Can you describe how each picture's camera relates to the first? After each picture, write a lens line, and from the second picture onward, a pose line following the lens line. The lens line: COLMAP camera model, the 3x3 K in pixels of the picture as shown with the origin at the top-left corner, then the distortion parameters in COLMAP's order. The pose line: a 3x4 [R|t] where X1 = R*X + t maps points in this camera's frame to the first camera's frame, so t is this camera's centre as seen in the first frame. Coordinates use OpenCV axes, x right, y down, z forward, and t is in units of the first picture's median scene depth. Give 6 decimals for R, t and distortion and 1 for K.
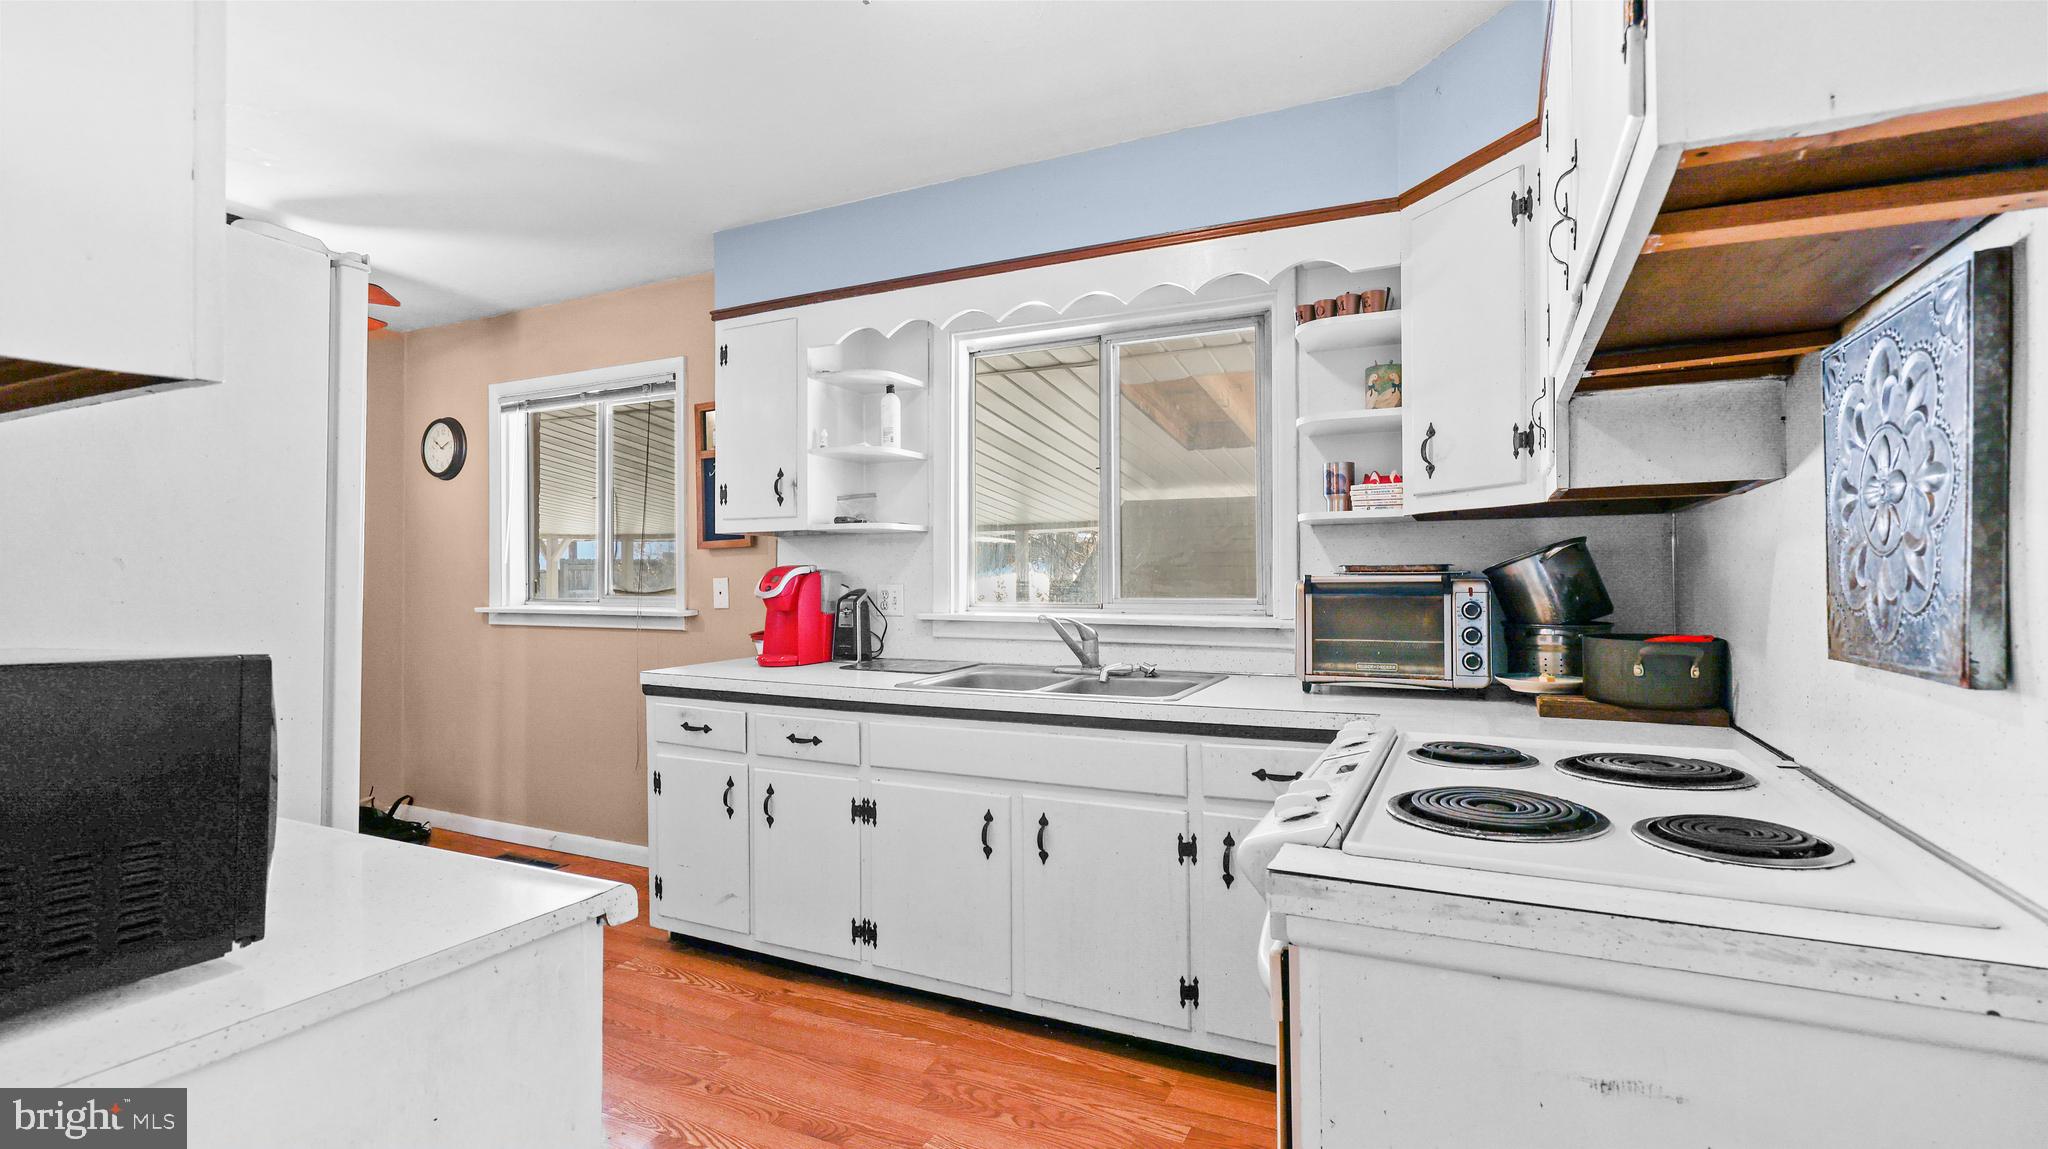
lens RADIAL K [[928.6, 0, 1042.9], [0, 928.6, 569.4], [0, 0, 1]] dist [0.005512, 0.000229]
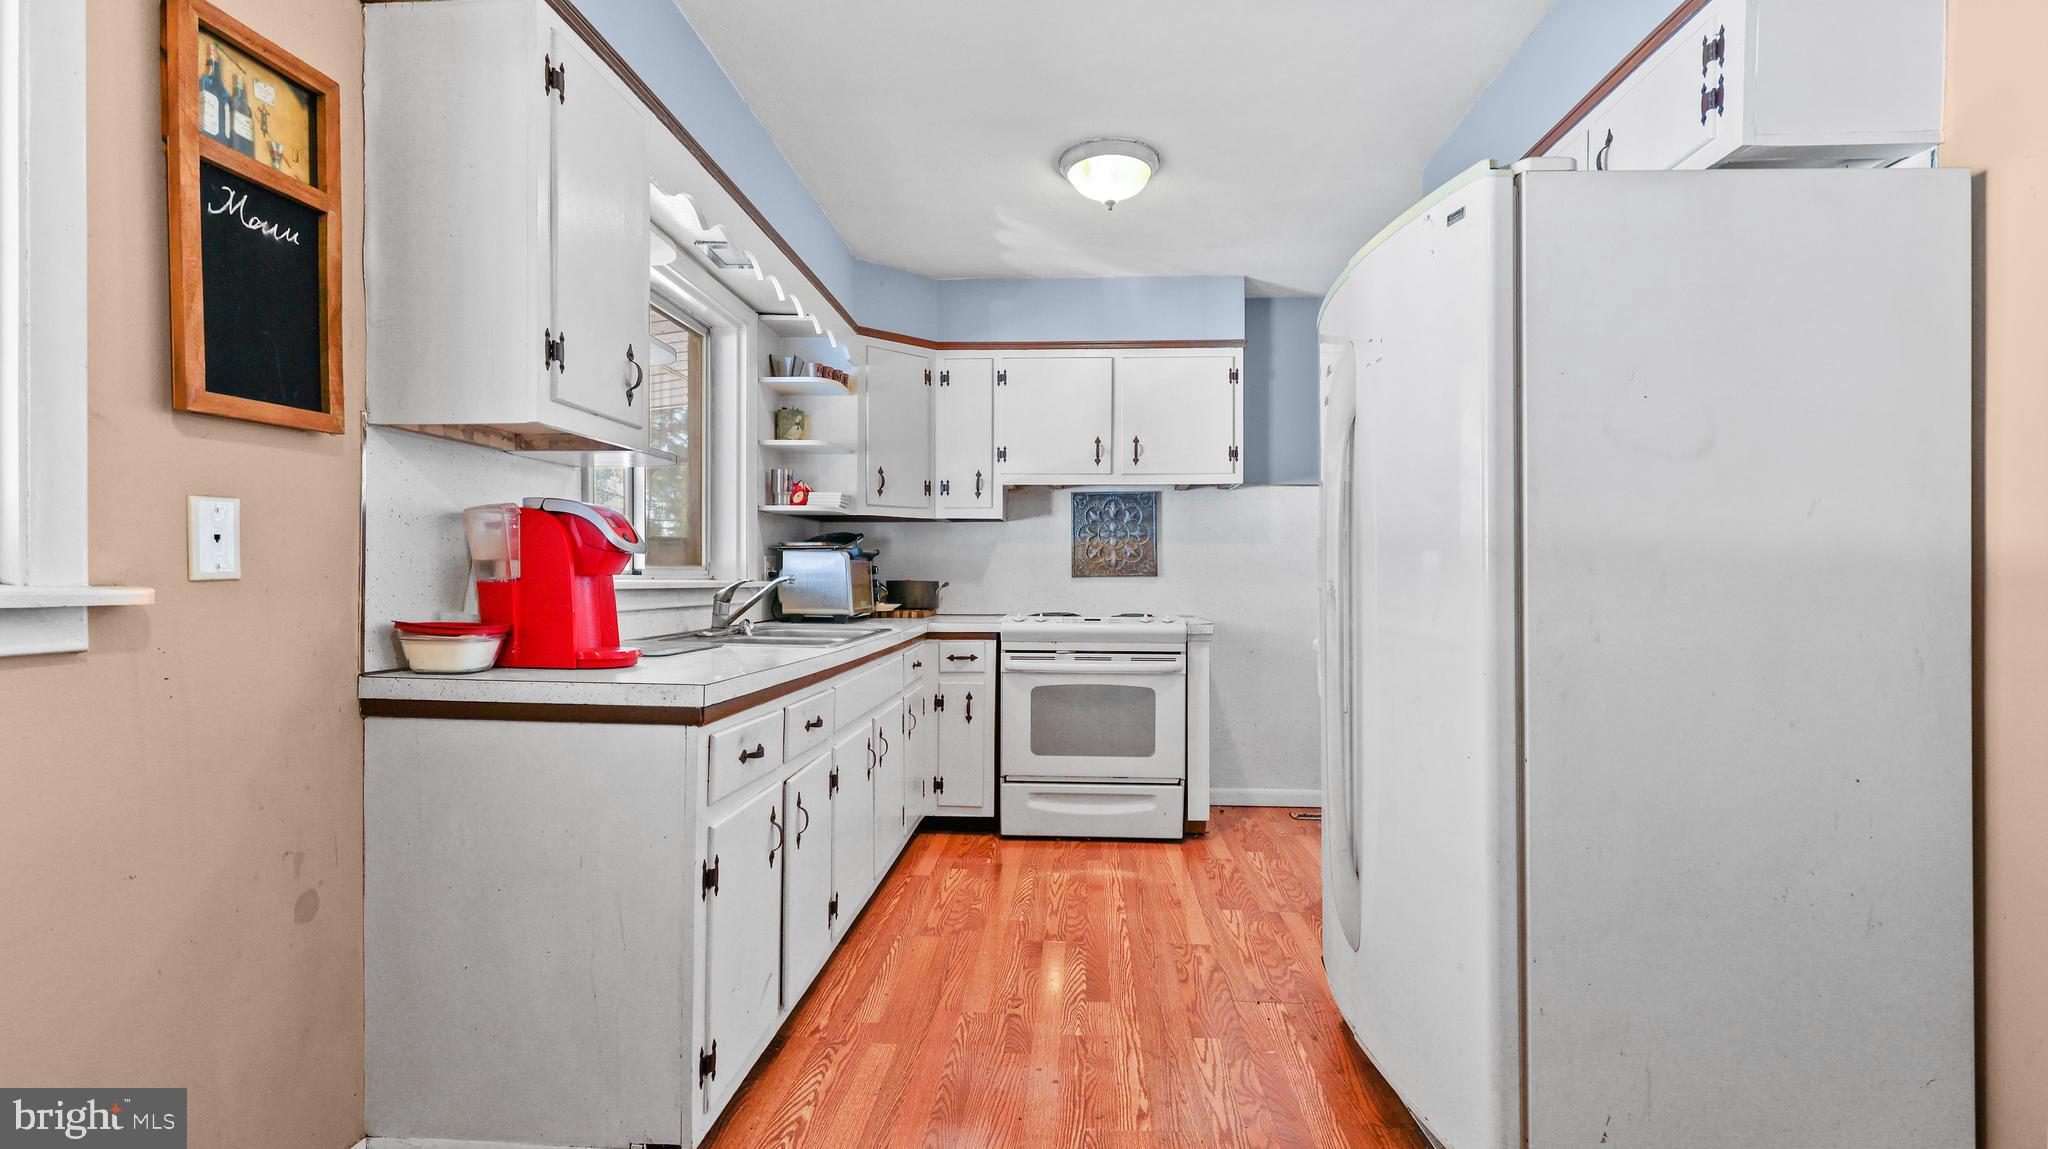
lens RADIAL K [[928.6, 0, 1038.6], [0, 928.6, 581.2], [0, 0, 1]] dist [0.005512, 0.000229]
pose [[-0.386357, -0.005487, 0.922333, -1.310742], [-0.016888, 0.999857, -0.001126, 0.060247], [-0.922195, -0.016011, -0.386394, 1.346946]]
